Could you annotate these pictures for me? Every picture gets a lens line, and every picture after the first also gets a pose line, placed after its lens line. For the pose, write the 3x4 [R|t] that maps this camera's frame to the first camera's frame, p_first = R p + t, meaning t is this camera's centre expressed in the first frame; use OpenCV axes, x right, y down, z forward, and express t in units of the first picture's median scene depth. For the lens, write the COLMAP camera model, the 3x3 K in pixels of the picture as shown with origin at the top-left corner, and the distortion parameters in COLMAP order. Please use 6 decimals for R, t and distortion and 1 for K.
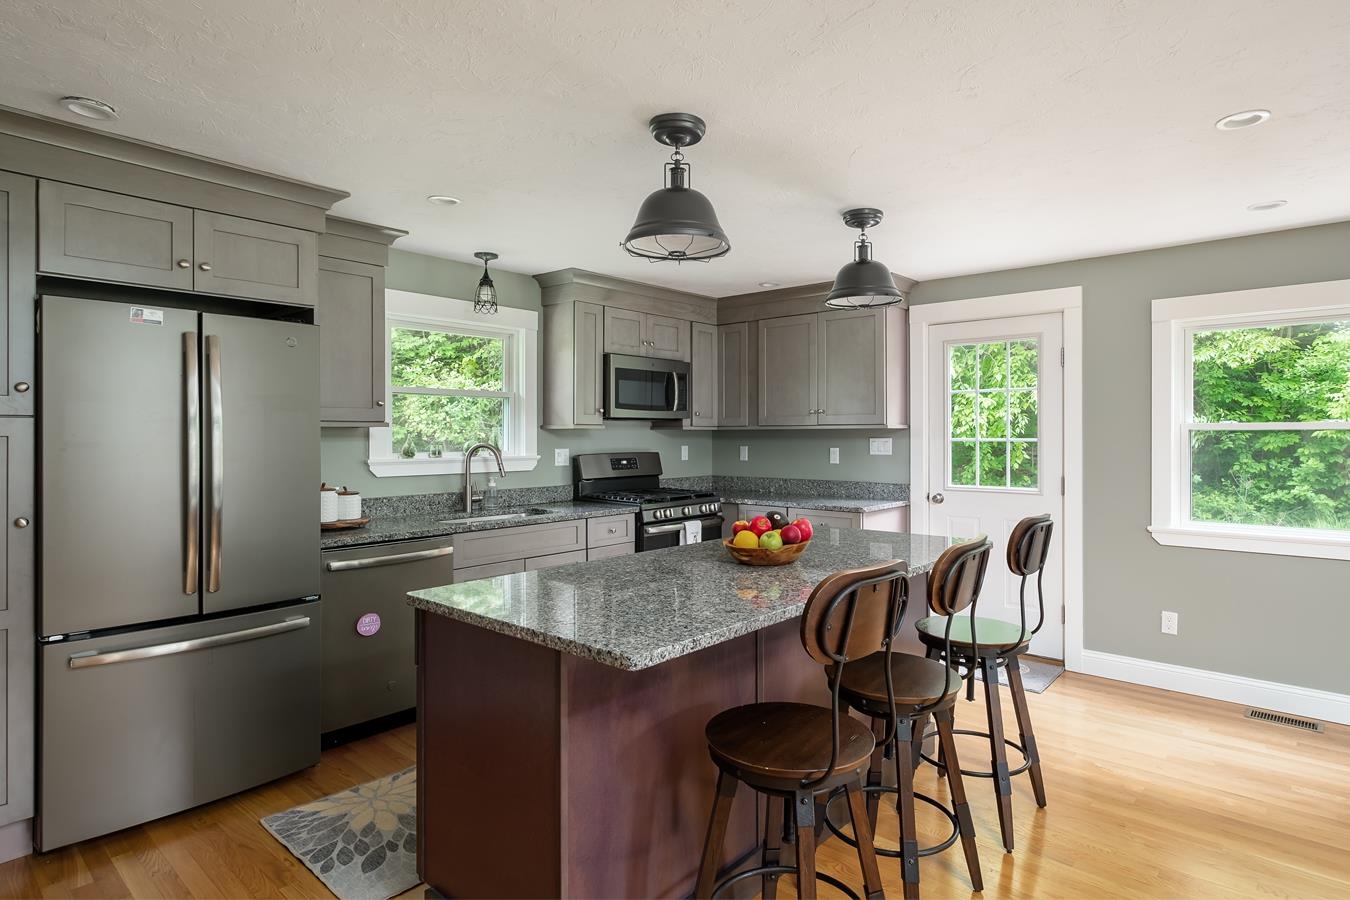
lens RADIAL K [[719.8, 0, 719.7], [0, 719.8, 439.7], [0, 0, 1]] dist [-0.011306, 0.004845]
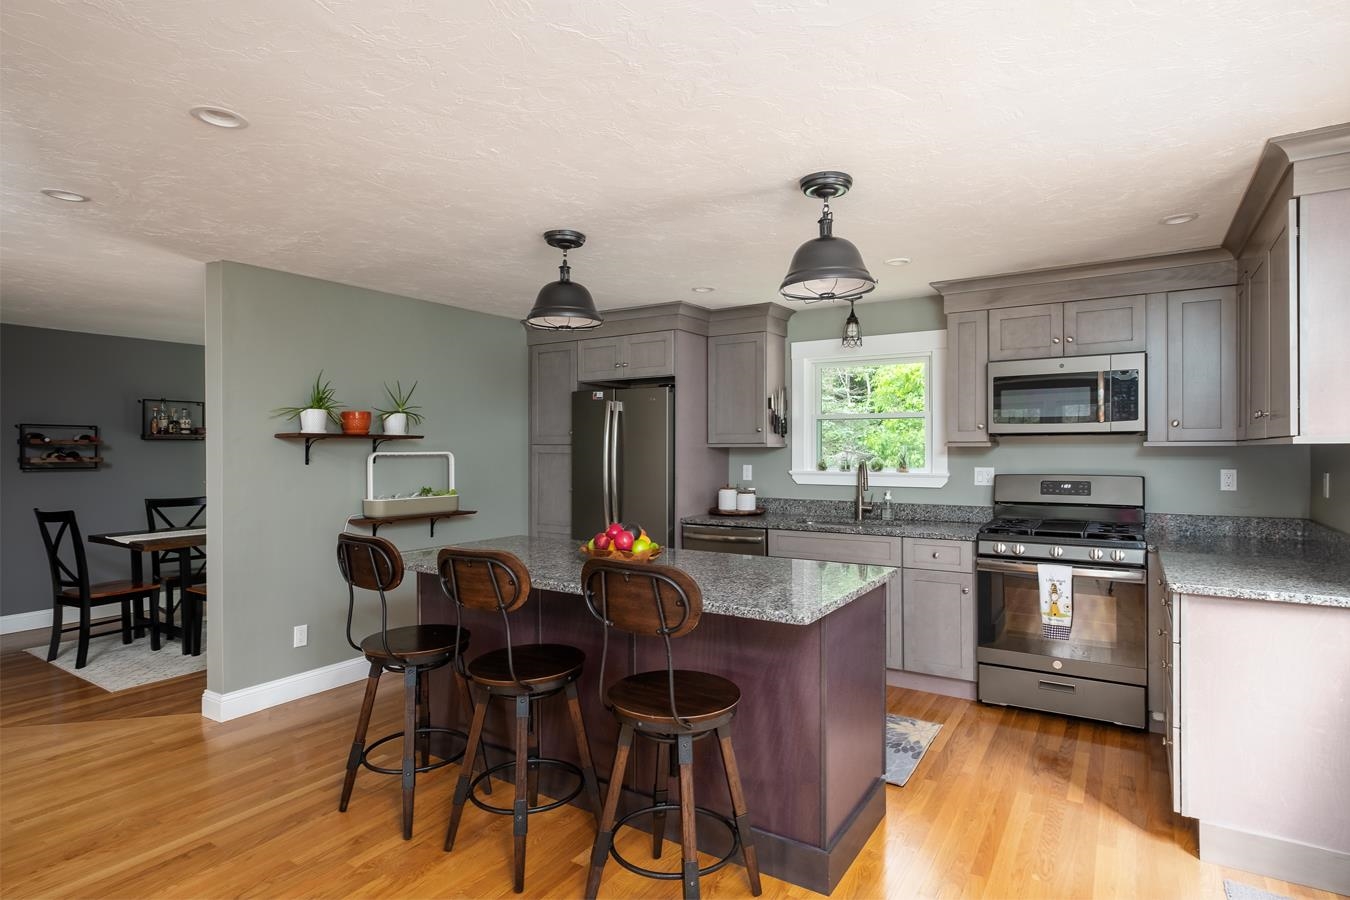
lens RADIAL K [[719.8, 0, 712.9], [0, 719.8, 450.3], [0, 0, 1]] dist [-0.011306, 0.004845]
pose [[0.166991, 0.002979, -0.985954, 0.755826], [-0.005719, 0.999982, 0.002053, -0.011211], [0.985942, 0.005296, 0.167005, 0.576141]]
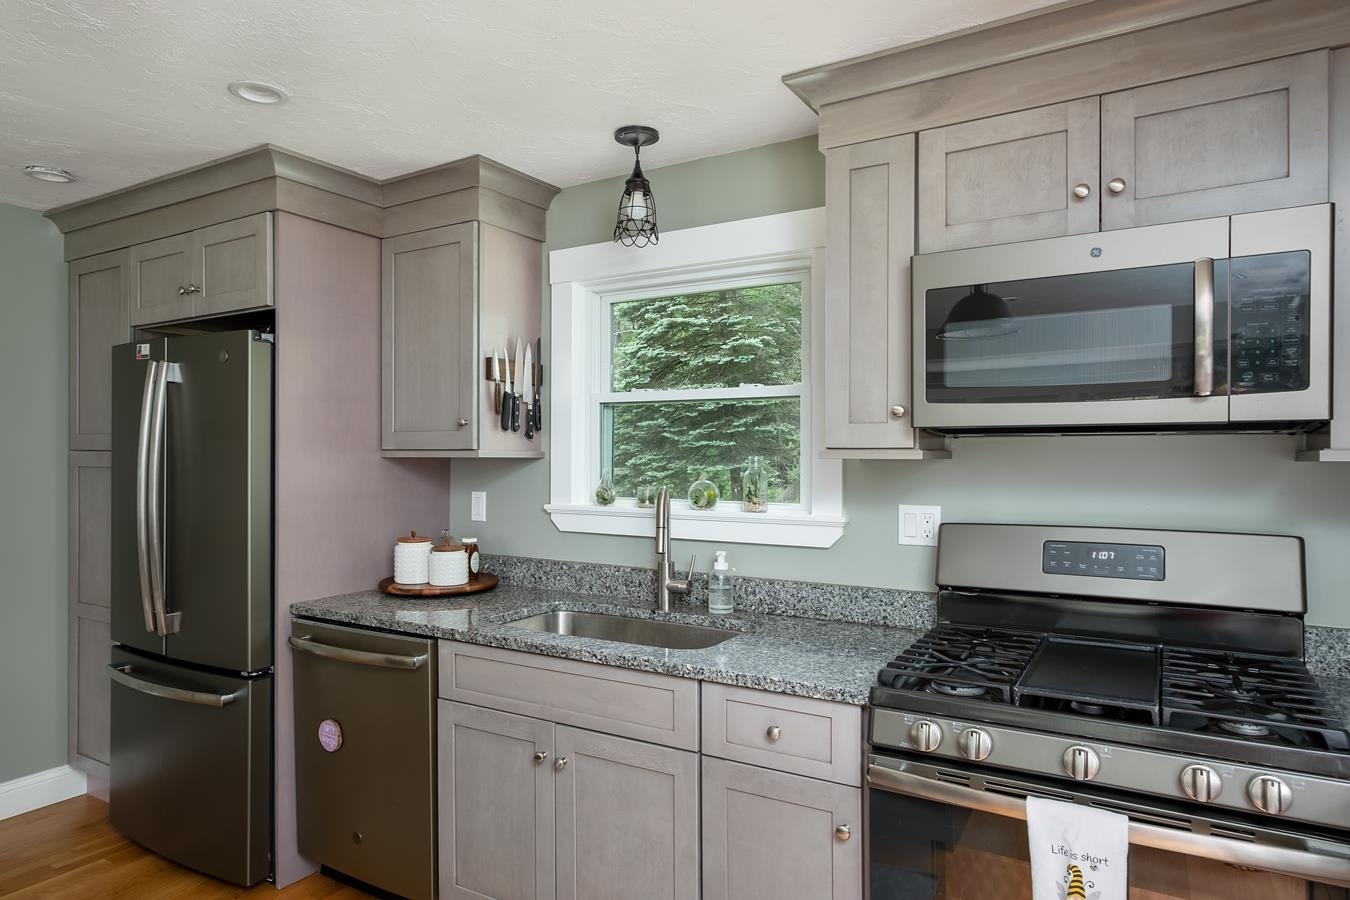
lens RADIAL K [[805.7, 0, 676.4], [0, 805.7, 455.9], [0, 0, 1]] dist [-0.001617, -0.001738]
pose [[0.155954, 0.000143, -0.987764, 0.265796], [-0.010211, 0.999947, -0.001467, -0.016755], [0.987712, 0.010314, 0.155947, 0.916457]]
